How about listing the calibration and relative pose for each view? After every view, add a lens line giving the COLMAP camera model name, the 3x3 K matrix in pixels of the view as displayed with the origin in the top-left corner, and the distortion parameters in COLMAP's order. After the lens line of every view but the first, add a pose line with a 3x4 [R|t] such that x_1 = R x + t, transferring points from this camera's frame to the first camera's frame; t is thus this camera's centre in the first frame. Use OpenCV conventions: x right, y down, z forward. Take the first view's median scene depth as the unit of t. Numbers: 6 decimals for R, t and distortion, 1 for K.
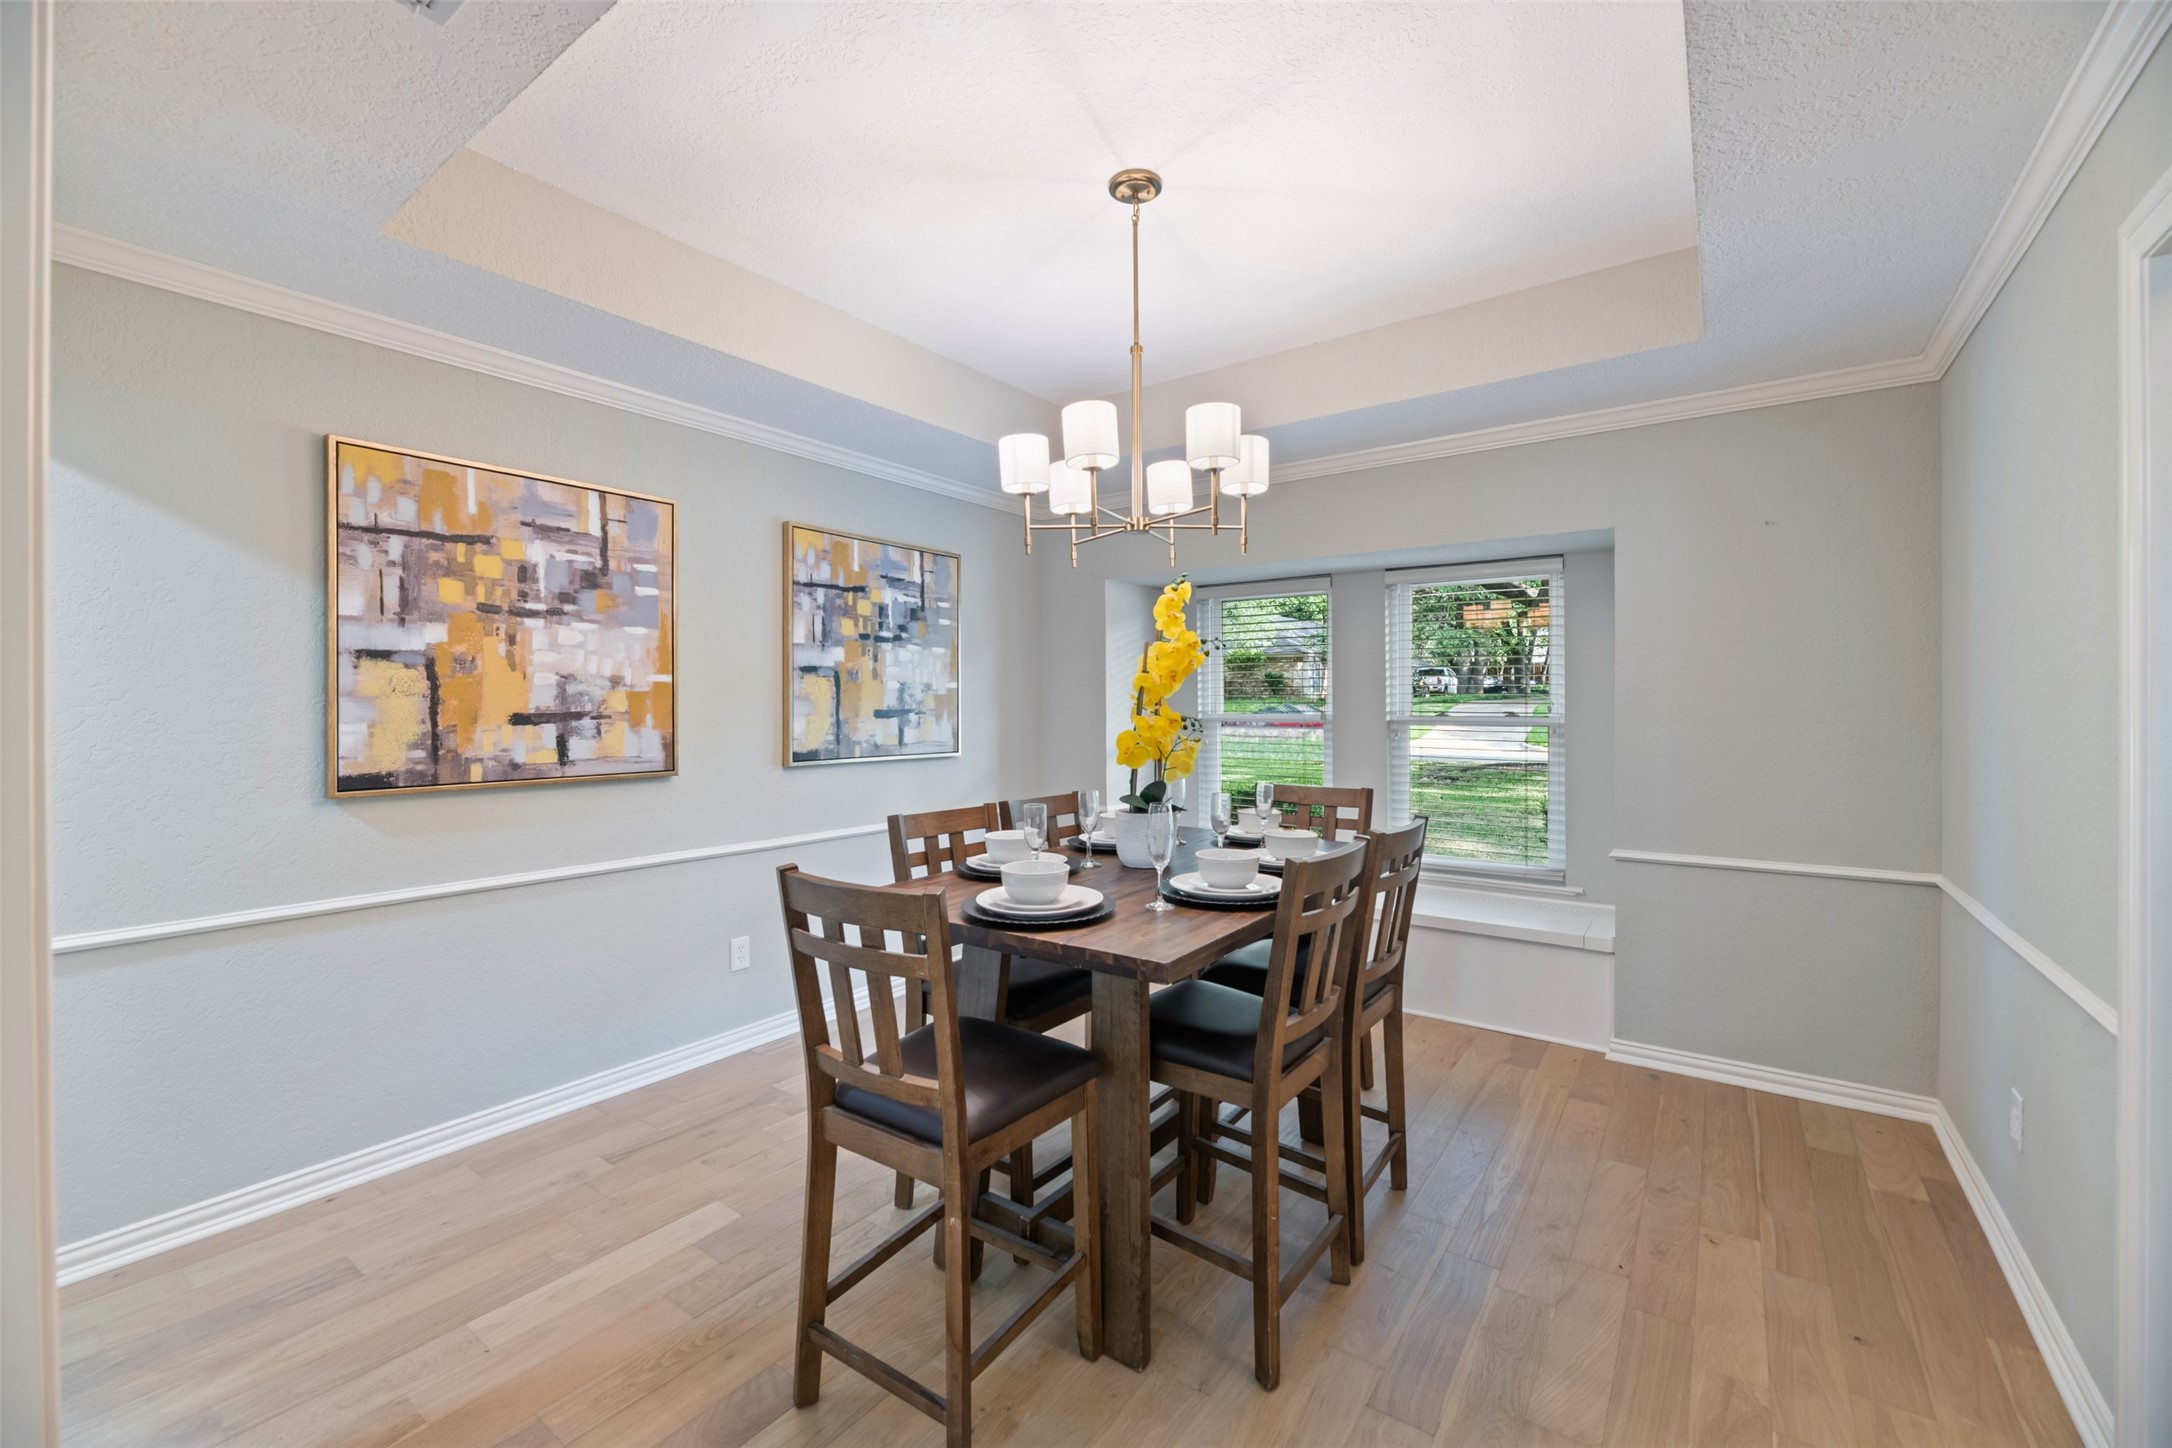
lens RADIAL K [[888.1, 0, 1076.9], [0, 888.1, 709.4], [0, 0, 1]] dist [0.000794, -0.000715]
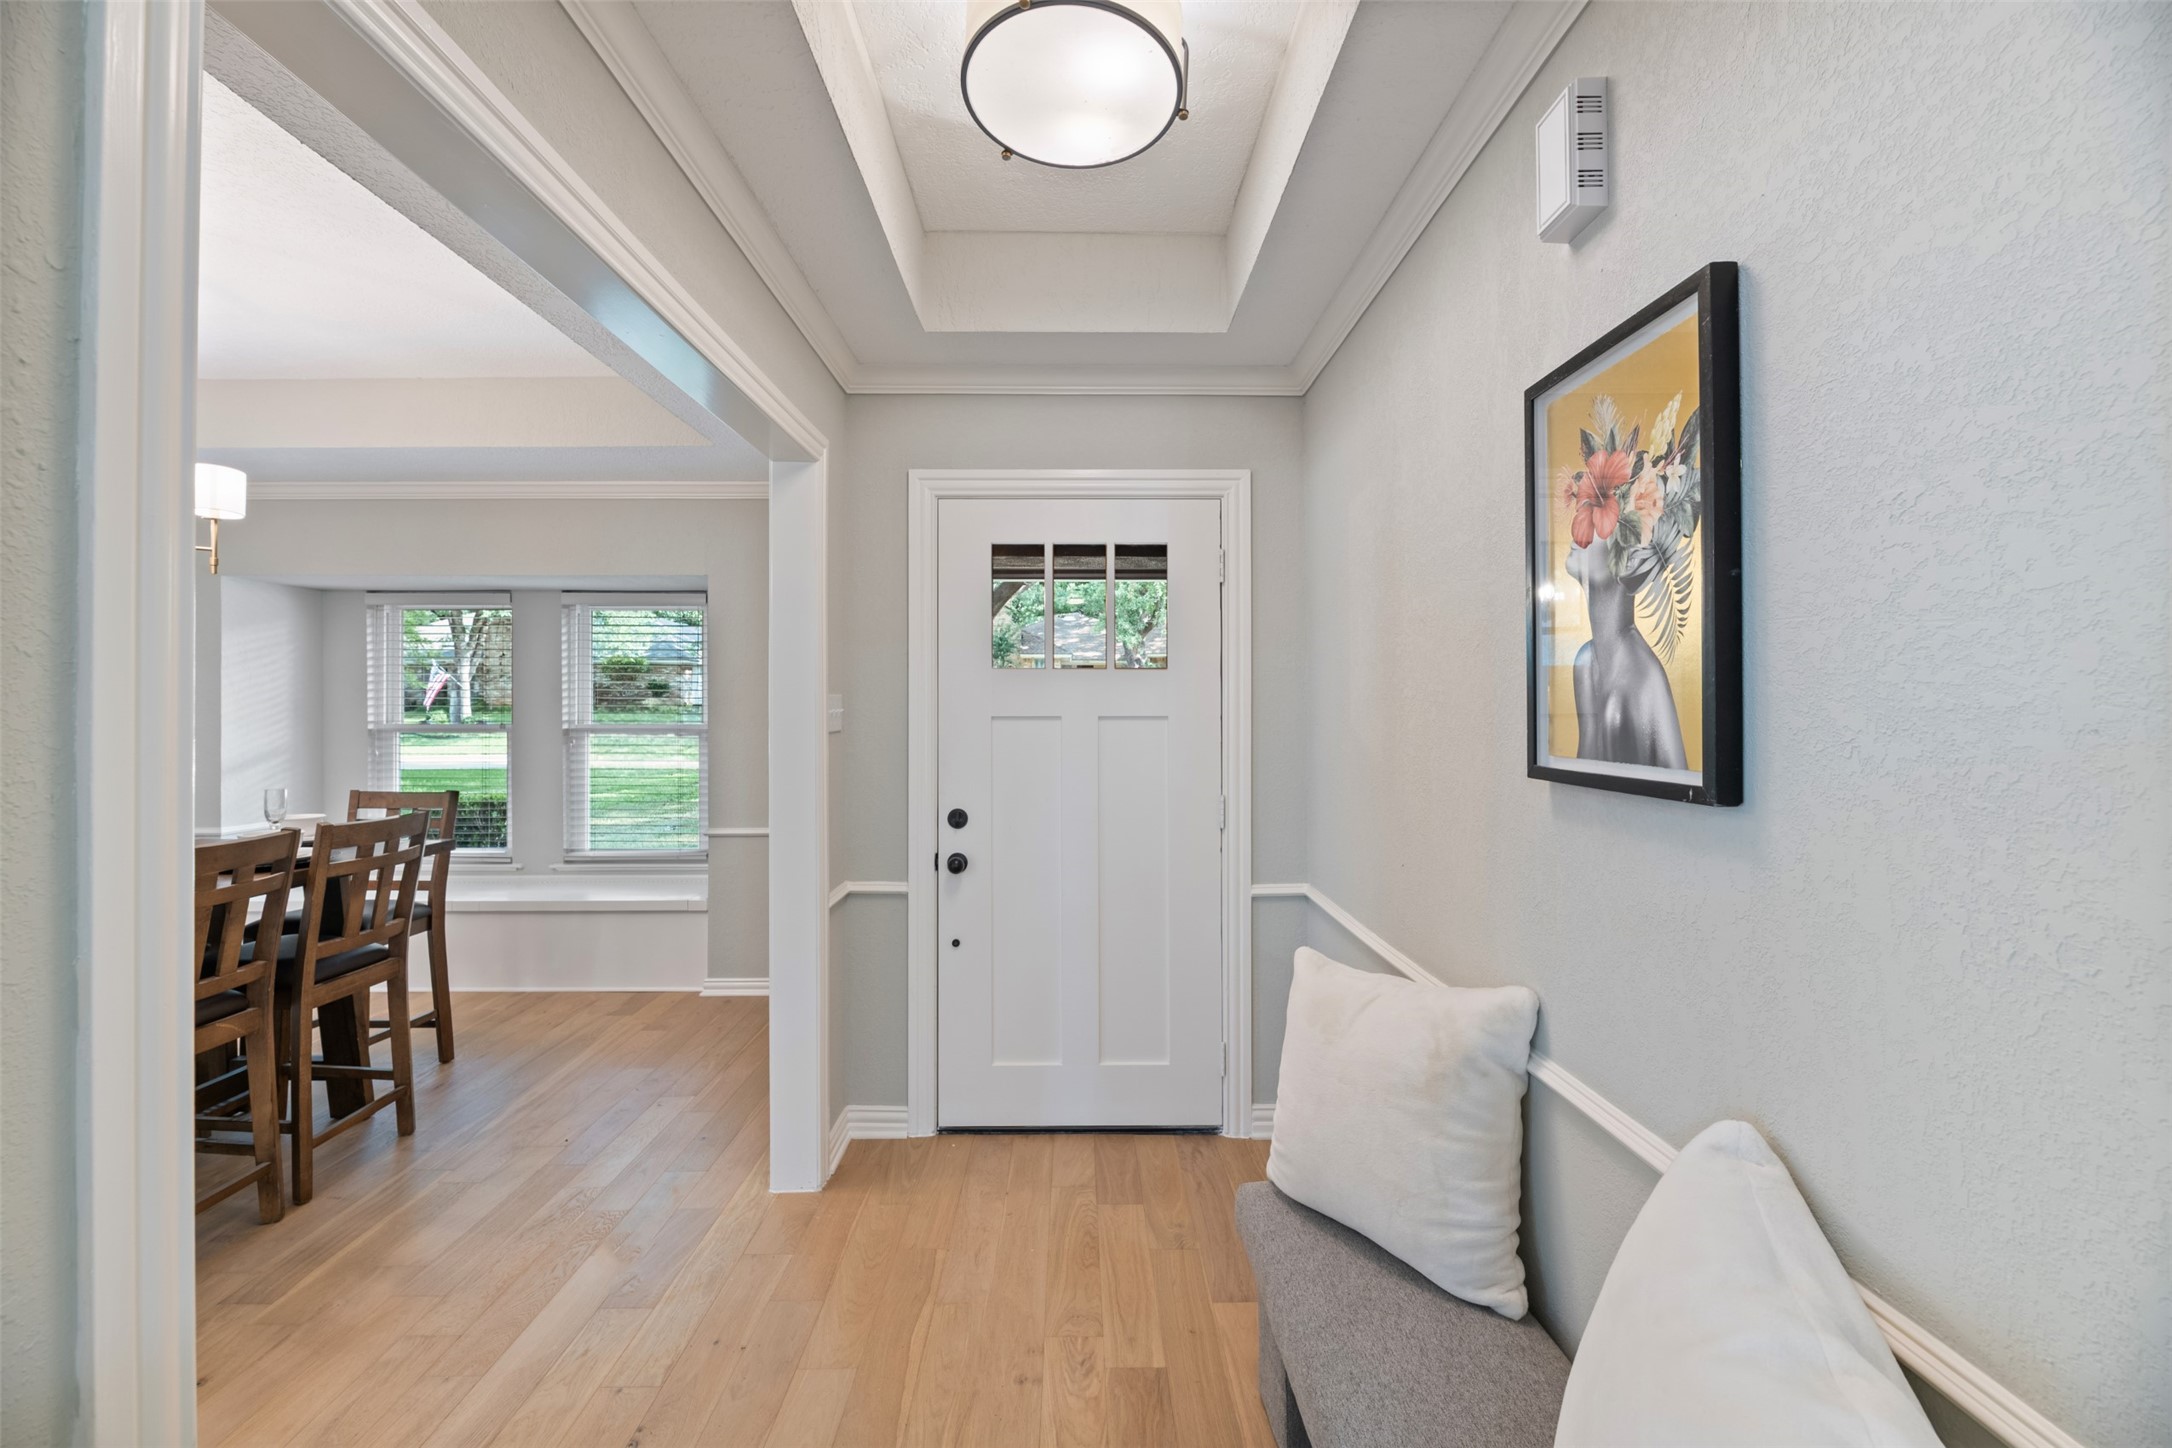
lens RADIAL K [[888.1, 0, 1082.6], [0, 888.1, 718.5], [0, 0, 1]] dist [0.000794, -0.000715]
pose [[0.810526, -0.007853, 0.585650, 0.292043], [0.006264, 0.999969, 0.004740, -0.002271], [-0.585670, -0.000173, 0.810550, -0.329794]]
